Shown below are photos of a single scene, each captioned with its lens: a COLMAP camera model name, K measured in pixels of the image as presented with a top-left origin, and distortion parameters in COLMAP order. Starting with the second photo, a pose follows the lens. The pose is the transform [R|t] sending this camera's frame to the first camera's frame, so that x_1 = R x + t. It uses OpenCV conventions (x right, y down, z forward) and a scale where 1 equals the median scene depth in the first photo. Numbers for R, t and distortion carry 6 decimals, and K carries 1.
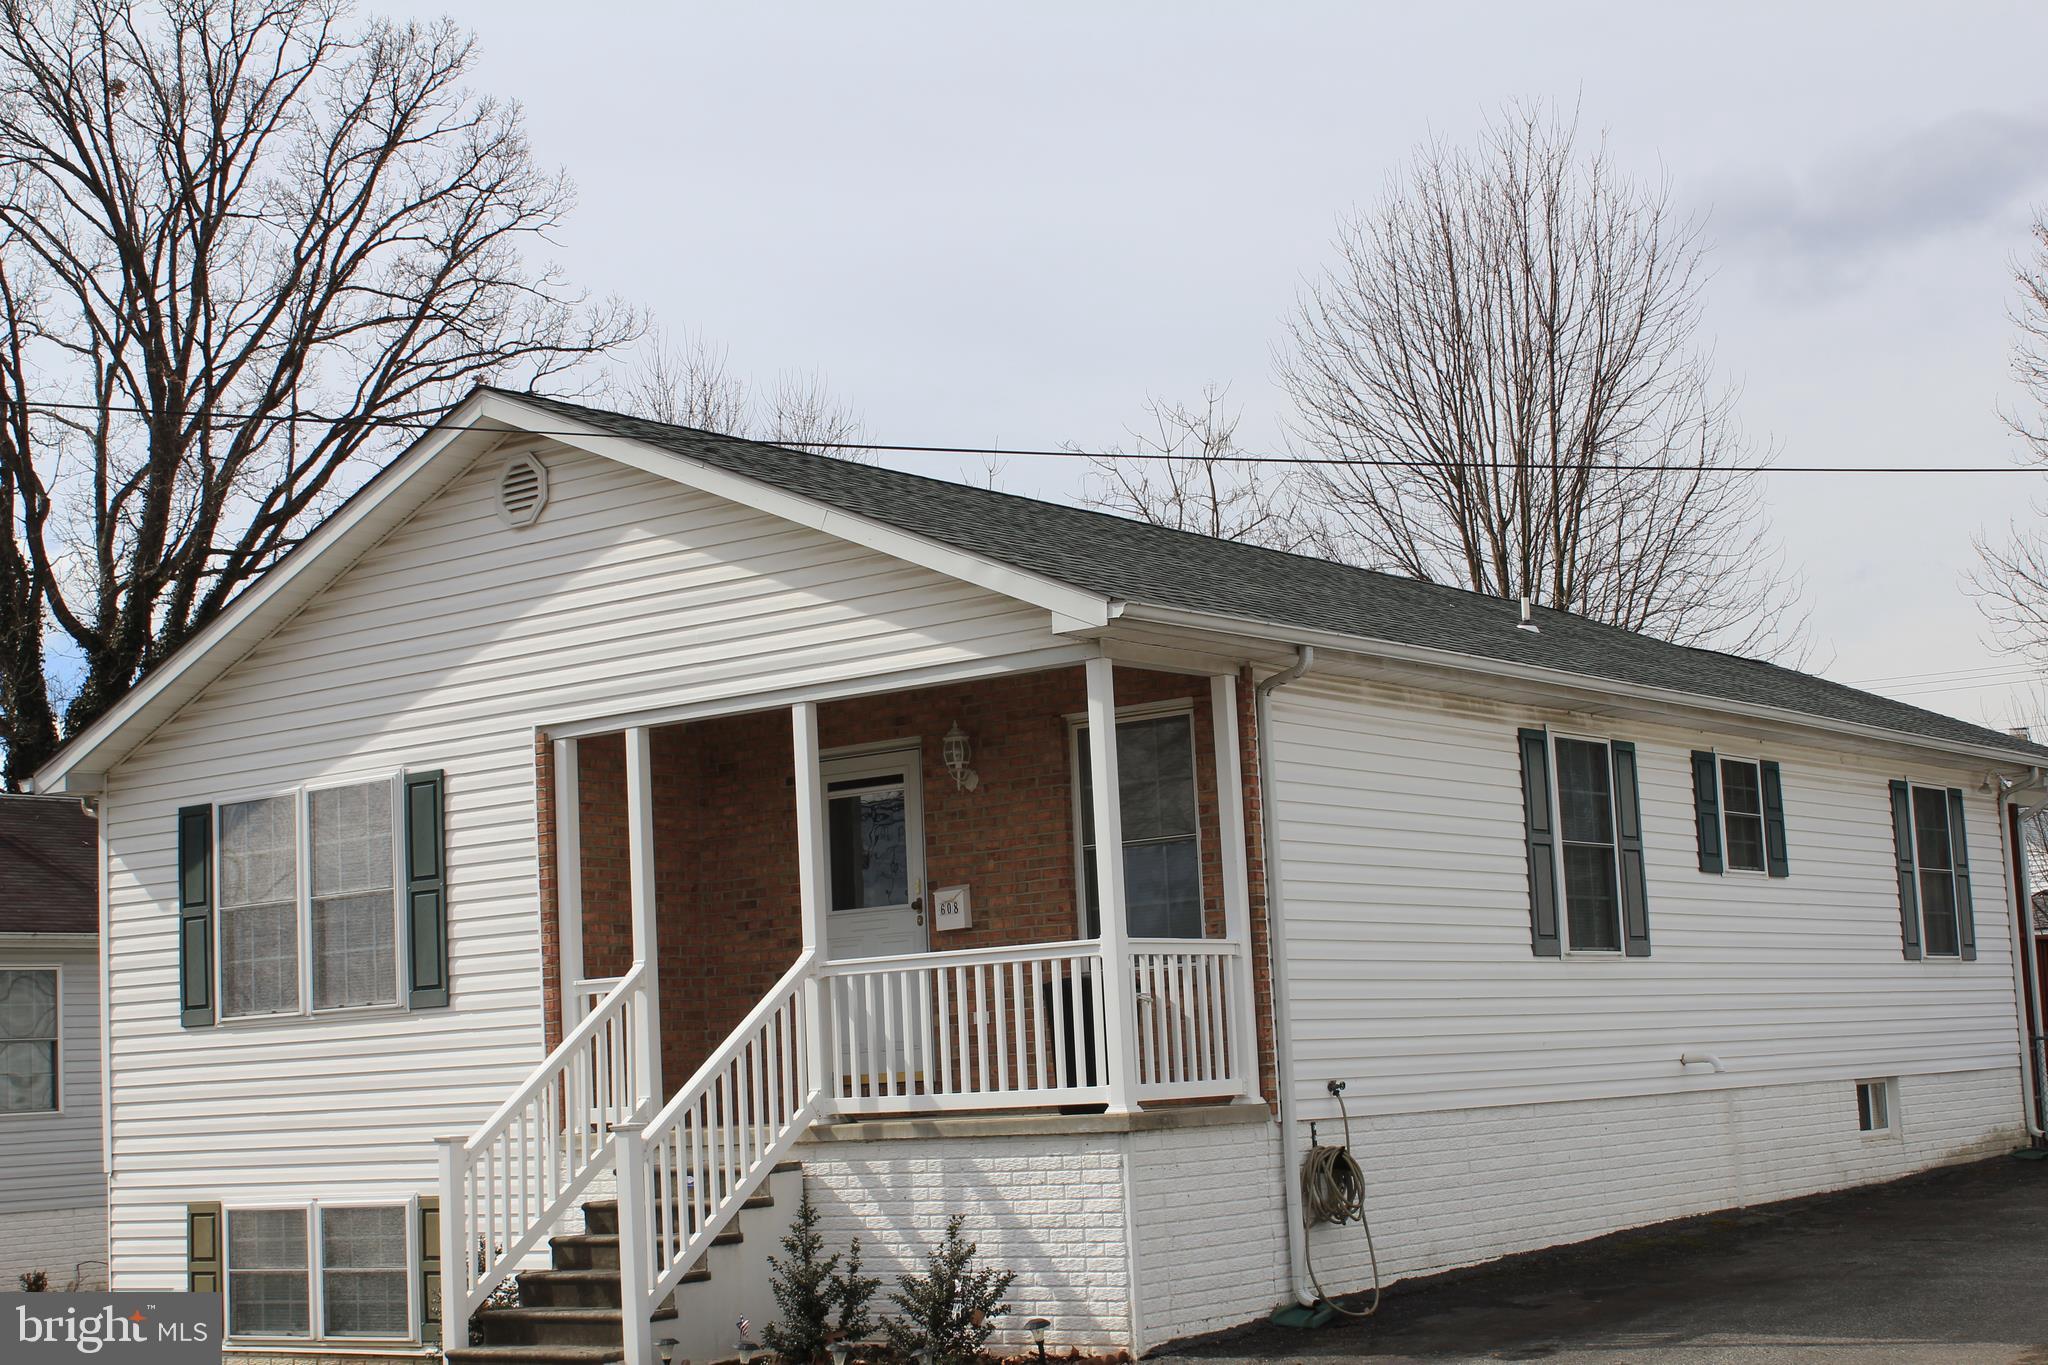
lens RADIAL K [[3051.2, 0, 1030.3], [0, 3051.2, 693.4], [0, 0, 1]] dist [-0.043831, 0.122959]
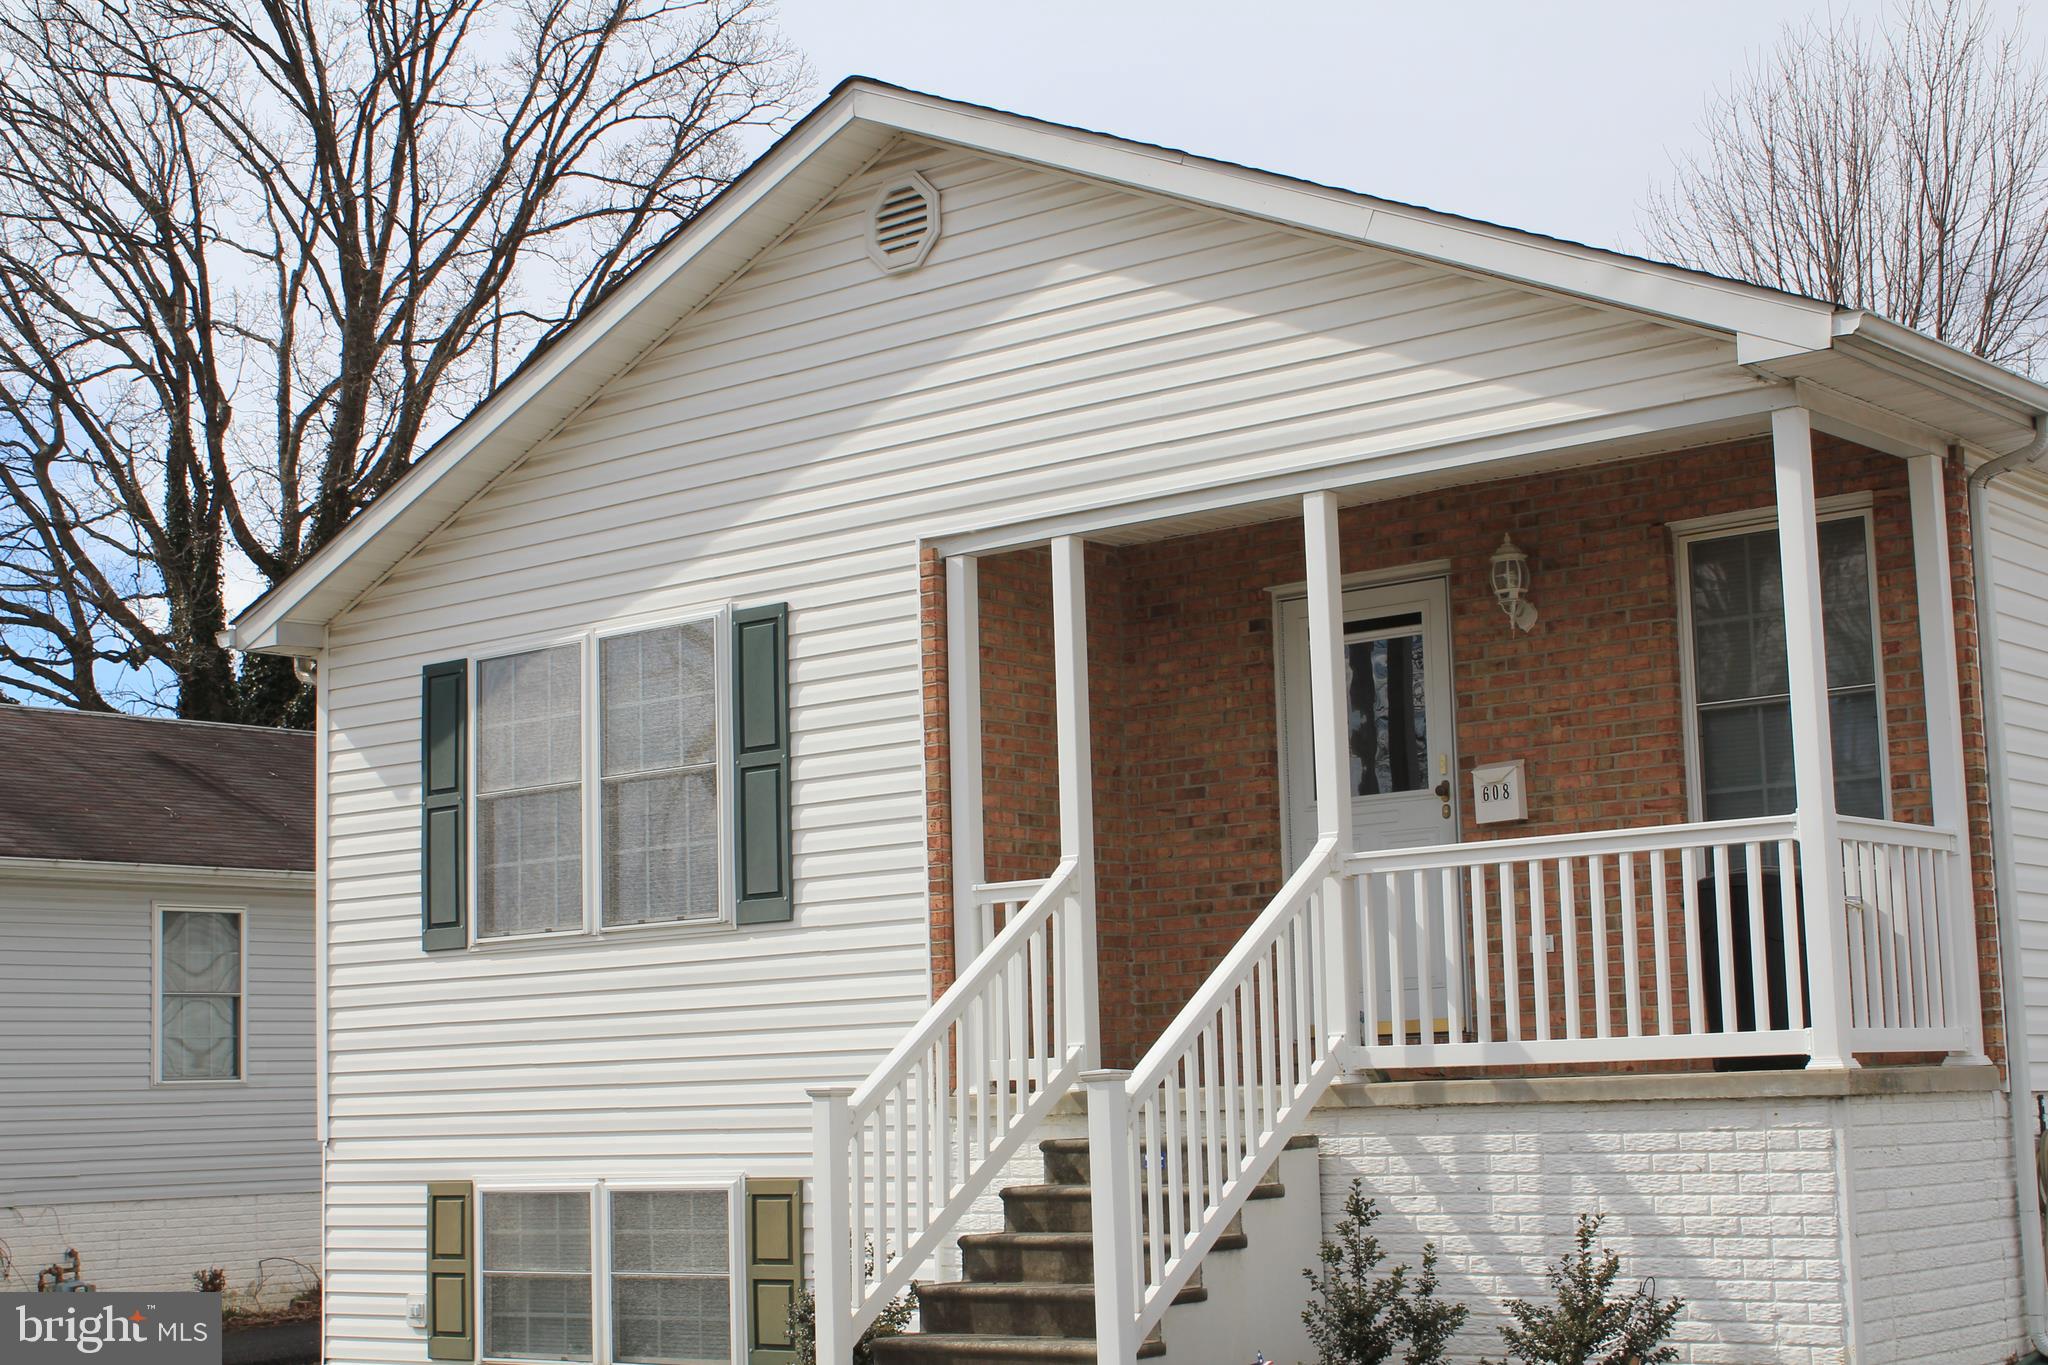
lens RADIAL K [[3051.2, 0, 1030.3], [0, 3051.2, 693.4], [0, 0, 1]] dist [-0.043831, 0.122959]
pose [[0.998754, 0.015265, -0.047516, -0.101263], [-0.015586, 0.999858, -0.006393, 0.052610], [0.047411, 0.007126, 0.998850, 0.269651]]
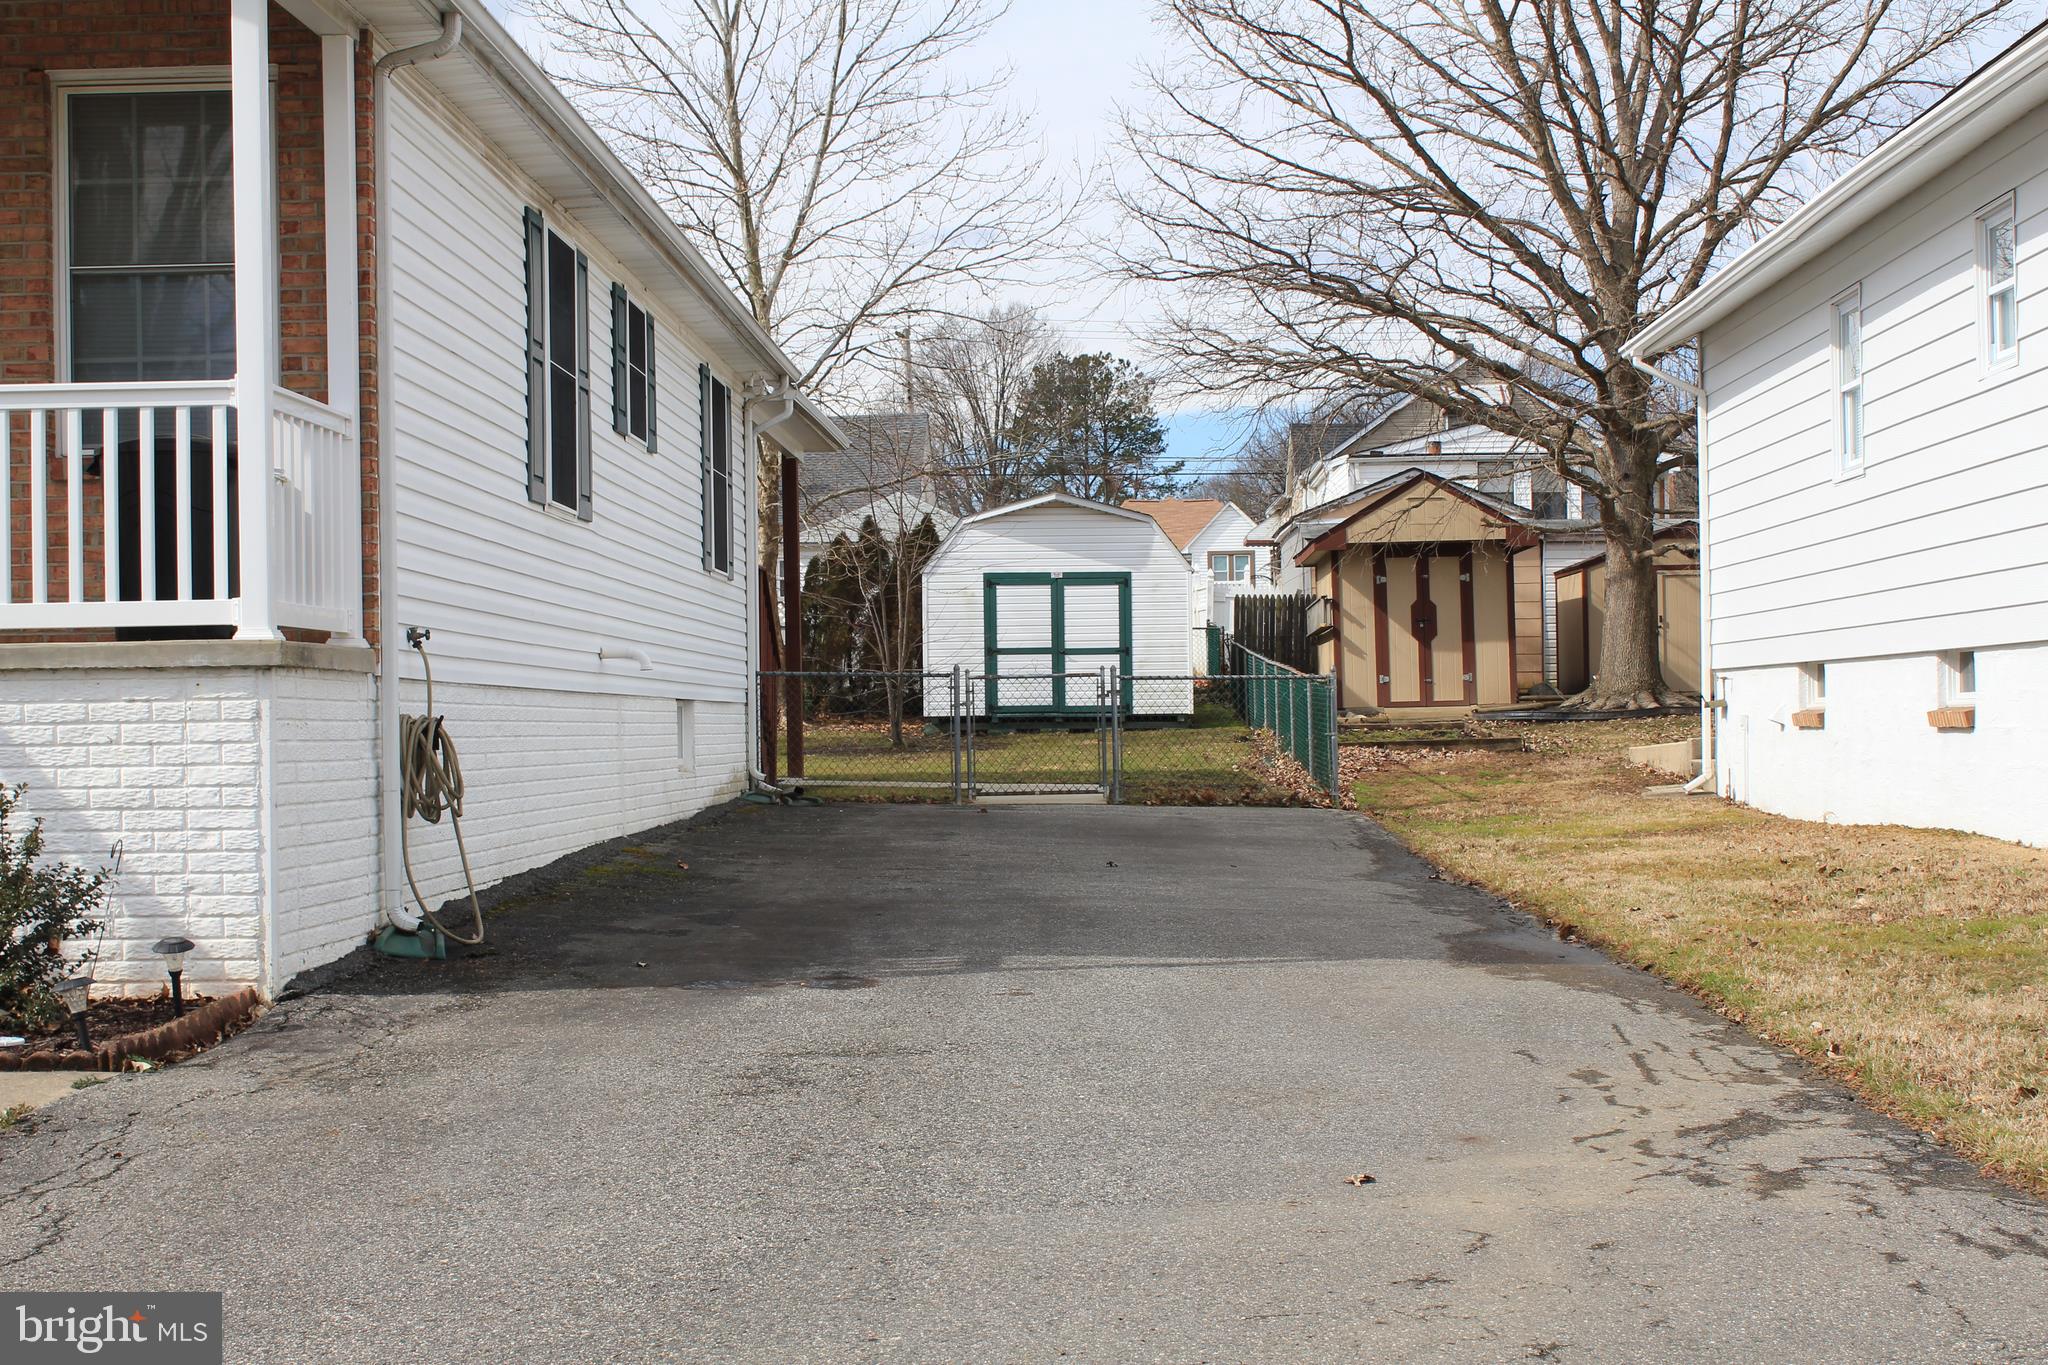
lens RADIAL K [[3051.2, 0, 1030.3], [0, 3051.2, 693.4], [0, 0, 1]] dist [-0.043831, 0.122959]
pose [[0.816887, 0.042779, 0.575209, -0.186577], [-0.096905, 0.993250, 0.063752, 0.077666], [-0.568599, -0.107819, 0.815518, 0.305449]]
